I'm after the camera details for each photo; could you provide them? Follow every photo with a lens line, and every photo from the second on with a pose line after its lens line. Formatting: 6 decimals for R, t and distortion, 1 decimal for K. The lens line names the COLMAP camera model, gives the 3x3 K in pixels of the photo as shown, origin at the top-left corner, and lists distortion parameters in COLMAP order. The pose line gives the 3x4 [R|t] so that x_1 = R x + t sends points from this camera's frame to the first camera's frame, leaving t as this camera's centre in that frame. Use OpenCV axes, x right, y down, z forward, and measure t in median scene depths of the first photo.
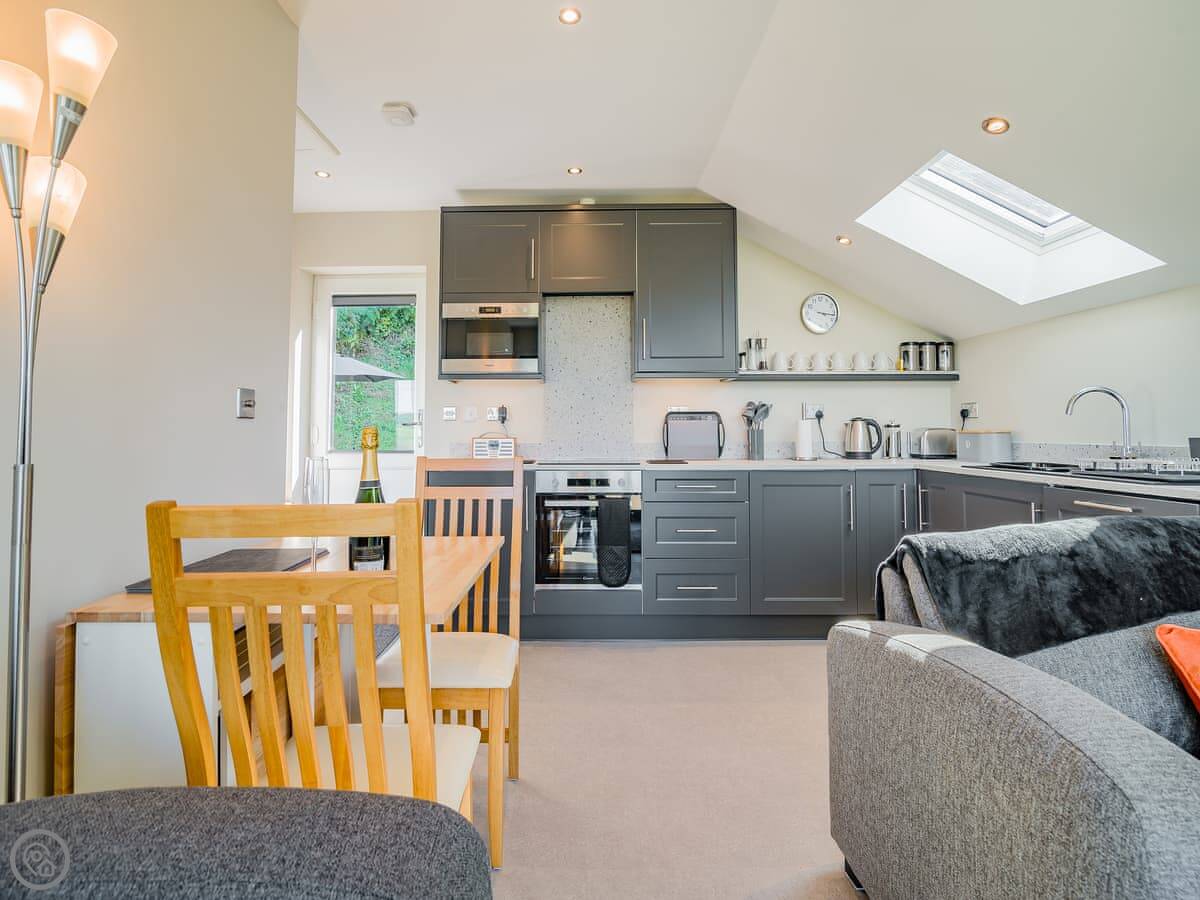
lens RADIAL K [[576.6, 0, 597.7], [0, 576.6, 402.2], [0, 0, 1]] dist [-0.015952, -0.000185]
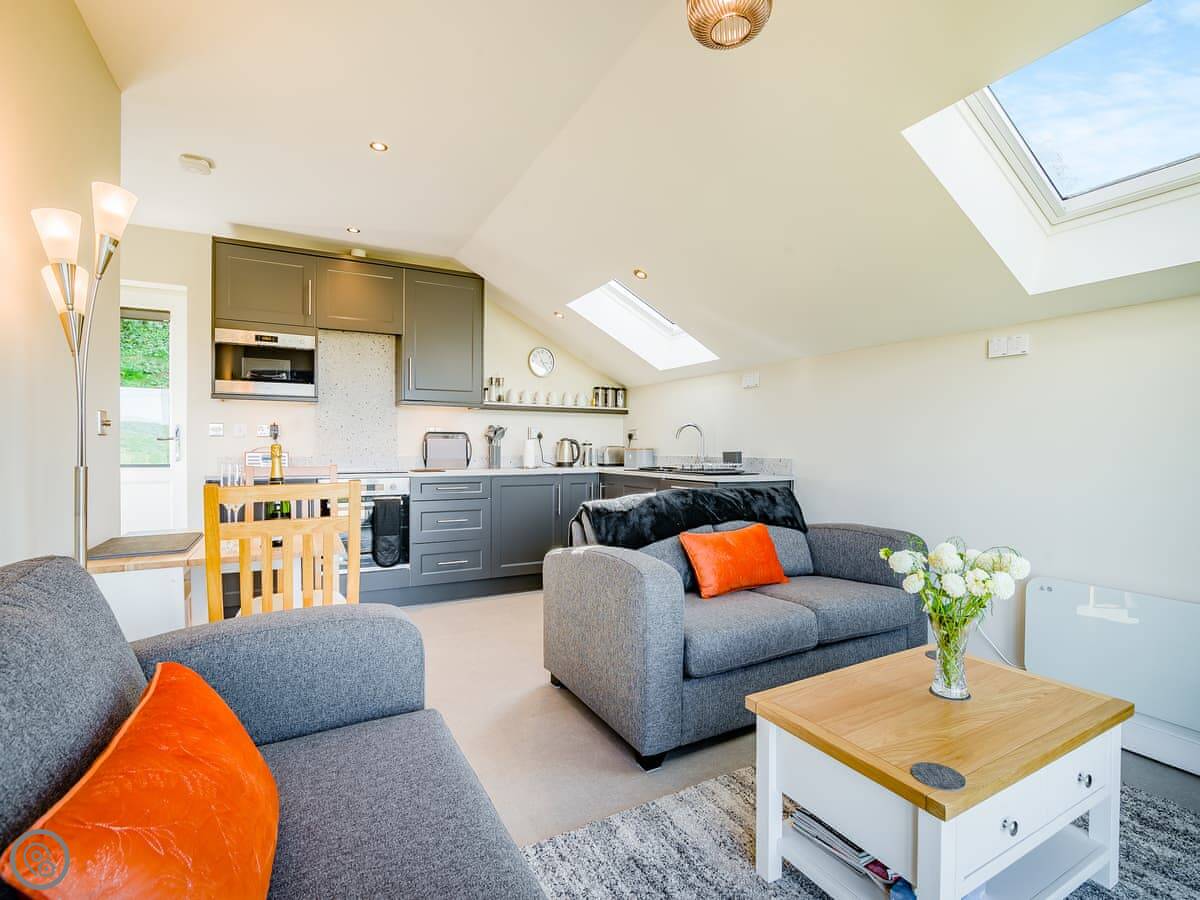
lens RADIAL K [[546.3, 0, 616.5], [0, 546.3, 451.4], [0, 0, 1]] dist [-0.015581, 0.000788]
pose [[0.872037, 0.001337, 0.489437, -0.104050], [-0.029557, 0.998315, 0.049935, -0.012463], [-0.488546, -0.058012, 0.870608, -0.254937]]
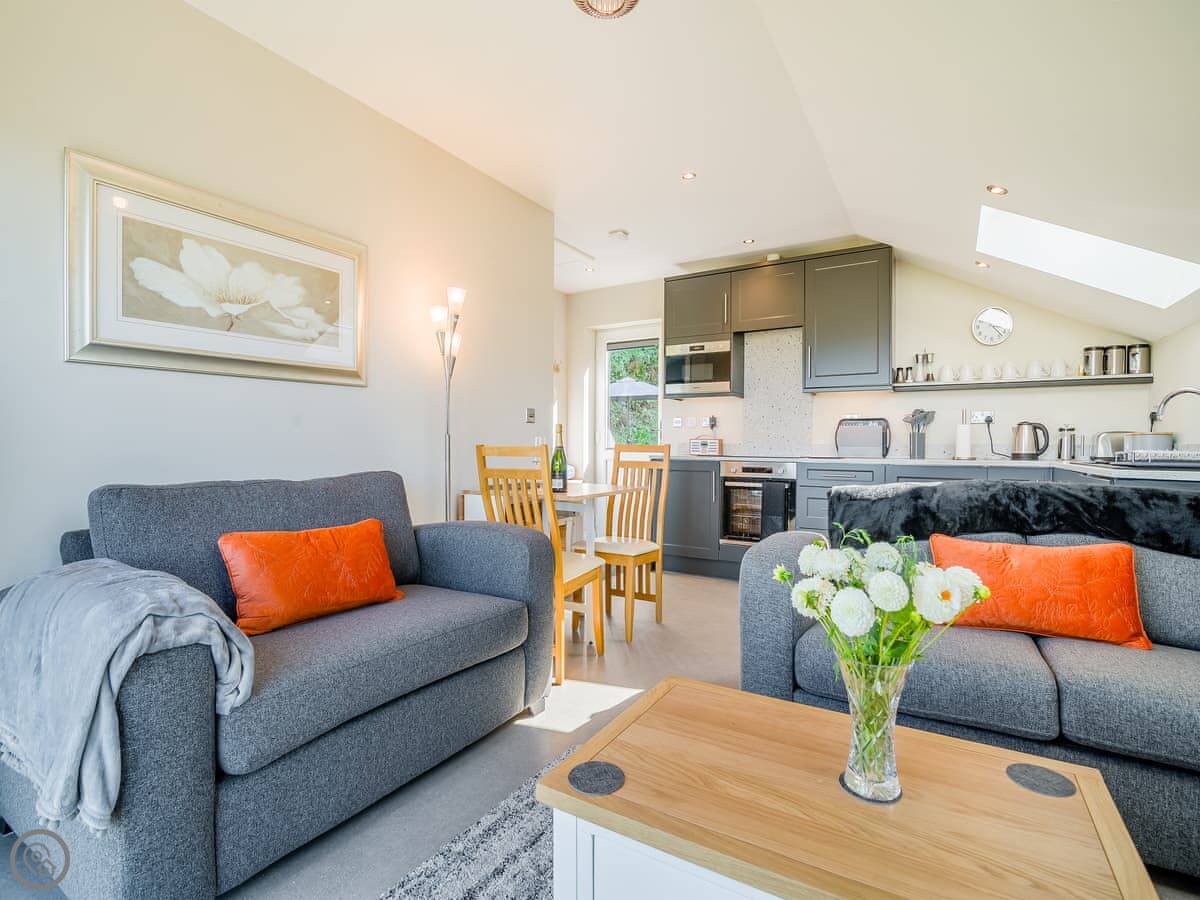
lens RADIAL K [[576.6, 0, 628.5], [0, 576.6, 446.7], [0, 0, 1]] dist [-0.015952, -0.000185]
pose [[0.874989, 0.008978, -0.484060, 0.335417], [0.016430, 0.998701, 0.048223, 0.009769], [0.483864, -0.050148, 0.873705, -0.310305]]
